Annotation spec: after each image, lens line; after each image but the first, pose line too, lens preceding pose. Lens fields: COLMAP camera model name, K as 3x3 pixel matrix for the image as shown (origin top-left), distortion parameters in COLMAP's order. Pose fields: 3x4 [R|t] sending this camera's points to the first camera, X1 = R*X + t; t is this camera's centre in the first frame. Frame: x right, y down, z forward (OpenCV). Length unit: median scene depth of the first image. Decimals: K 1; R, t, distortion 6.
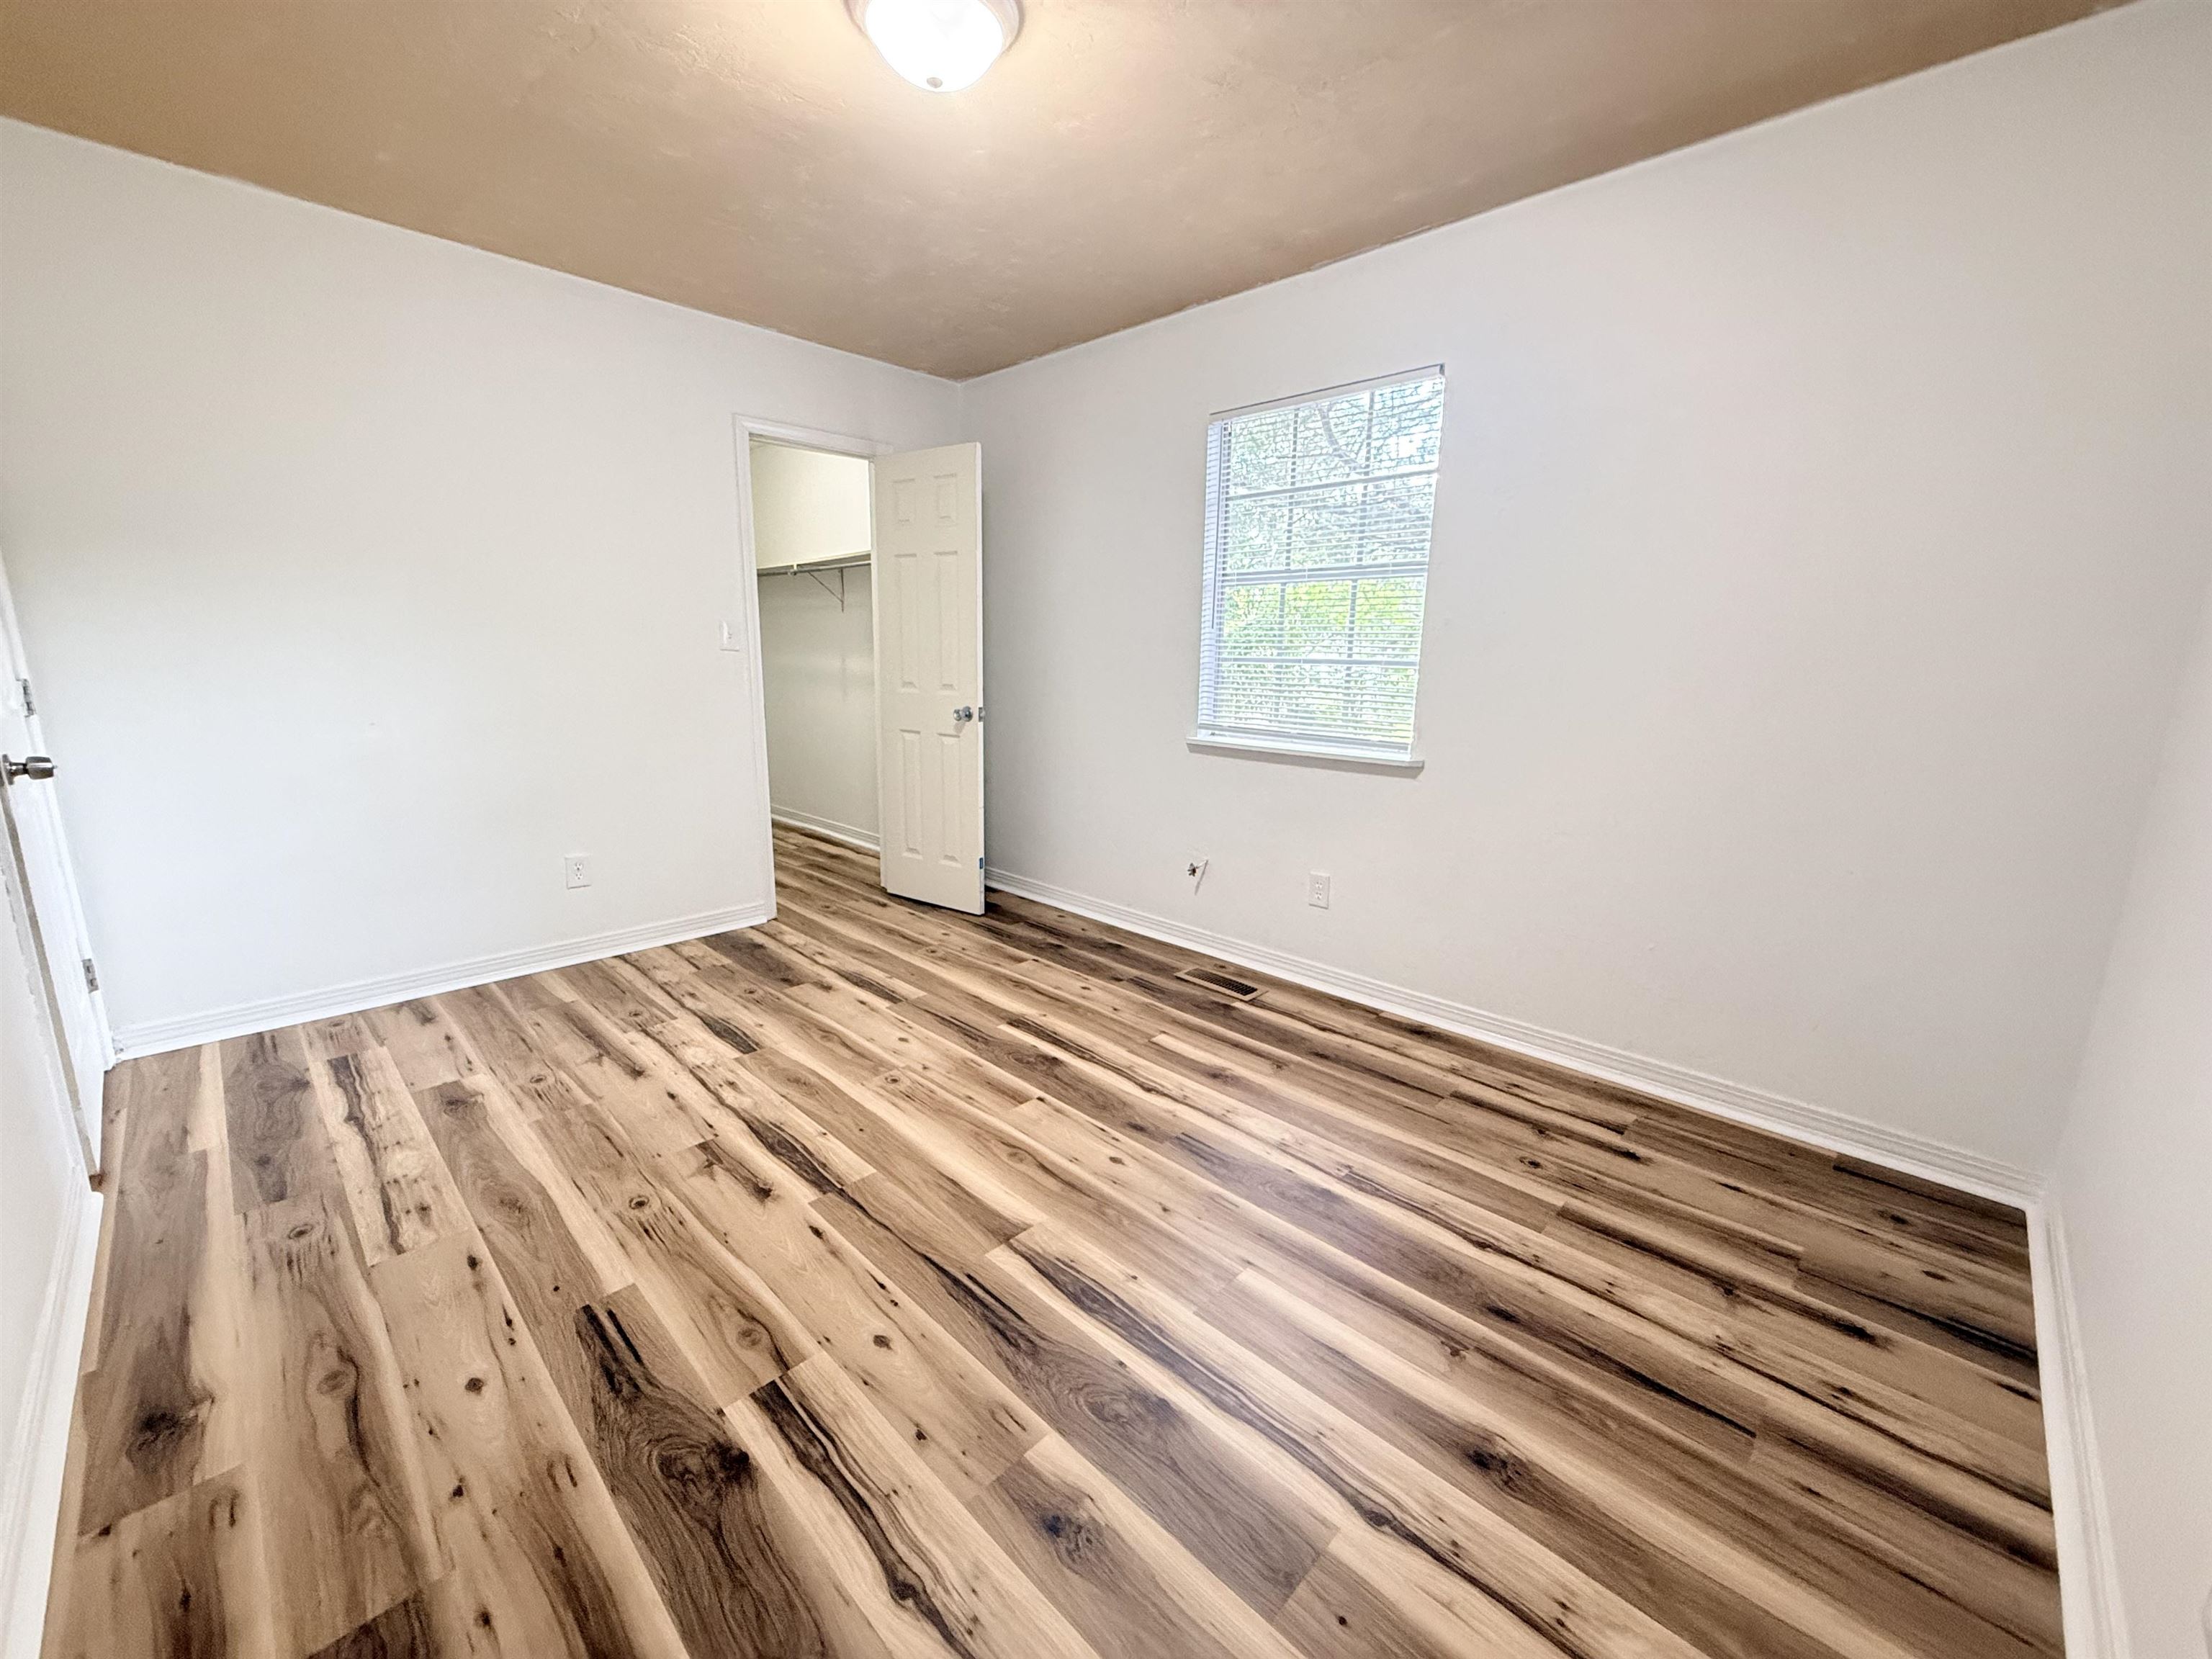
lens RADIAL K [[881.9, 0, 1083.7], [0, 881.9, 787.7], [0, 0, 1]] dist [0.000689, 0.000188]
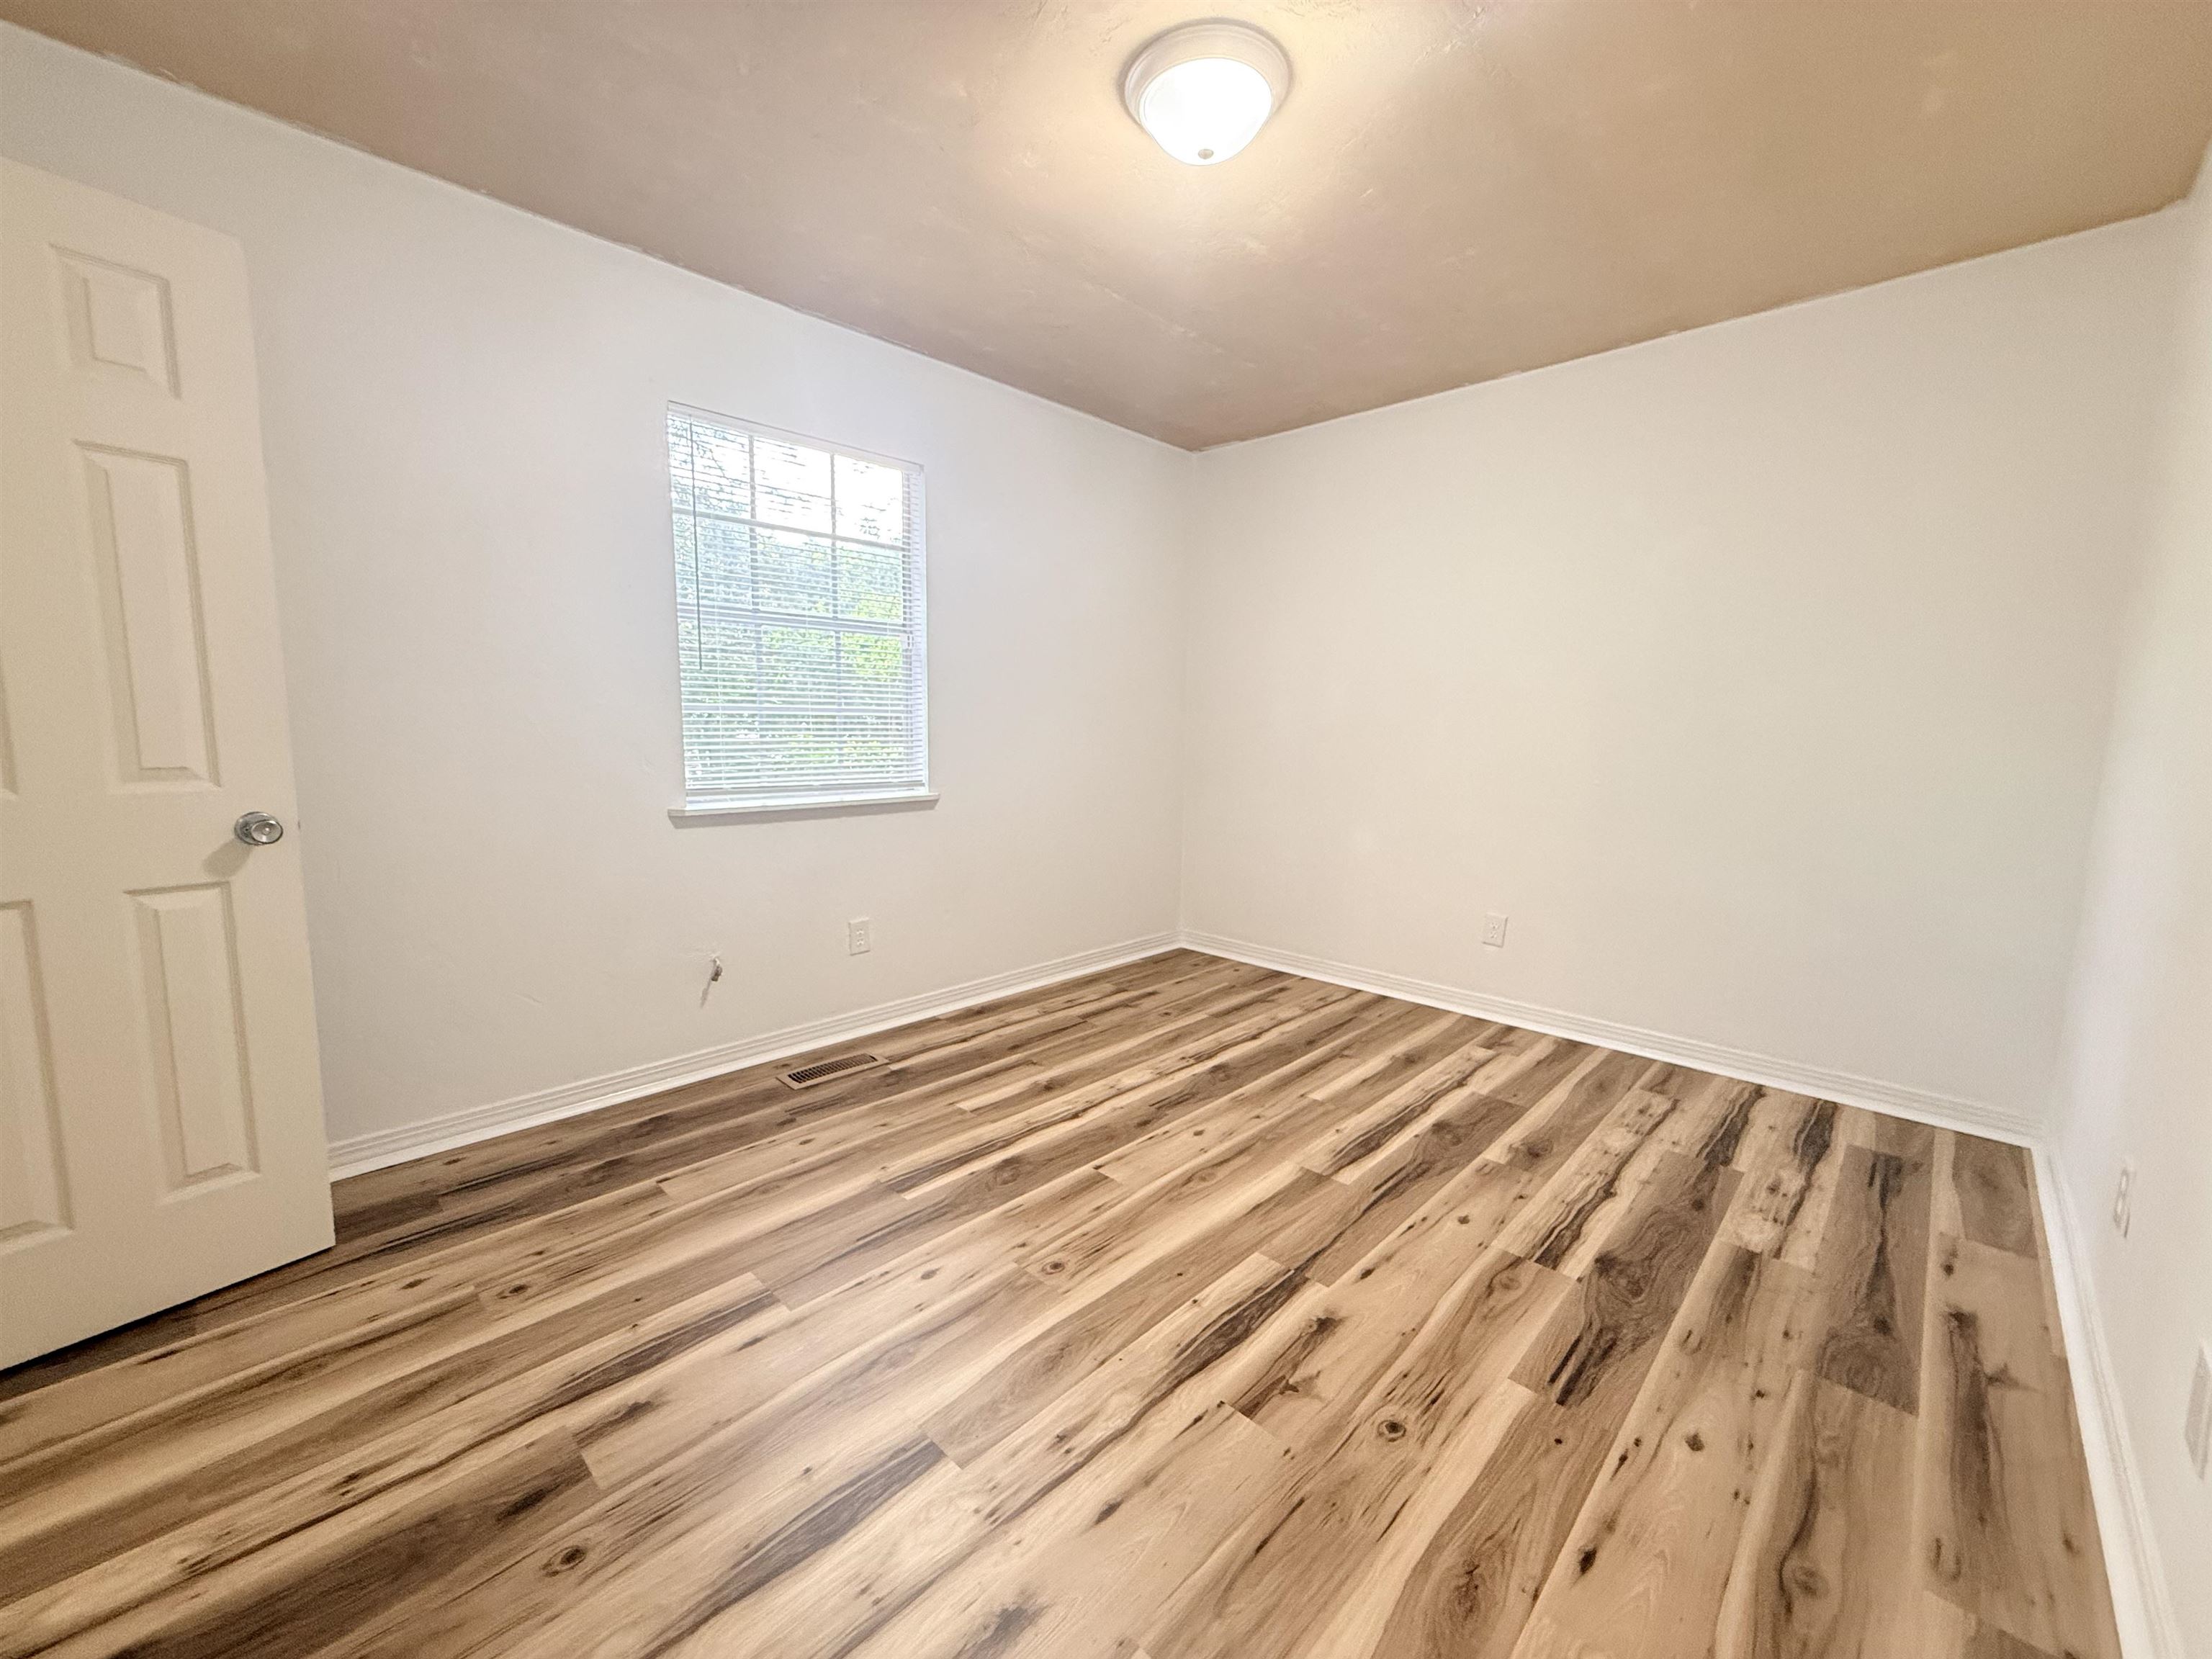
lens RADIAL K [[881.9, 0, 1095.9], [0, 881.9, 811.4], [0, 0, 1]] dist [0.000689, 0.000188]
pose [[-0.009246, -0.119829, 0.992752, -1.085174], [0.140537, 0.982784, 0.119934, -0.163047], [-0.990032, 0.140627, 0.007753, 1.067399]]
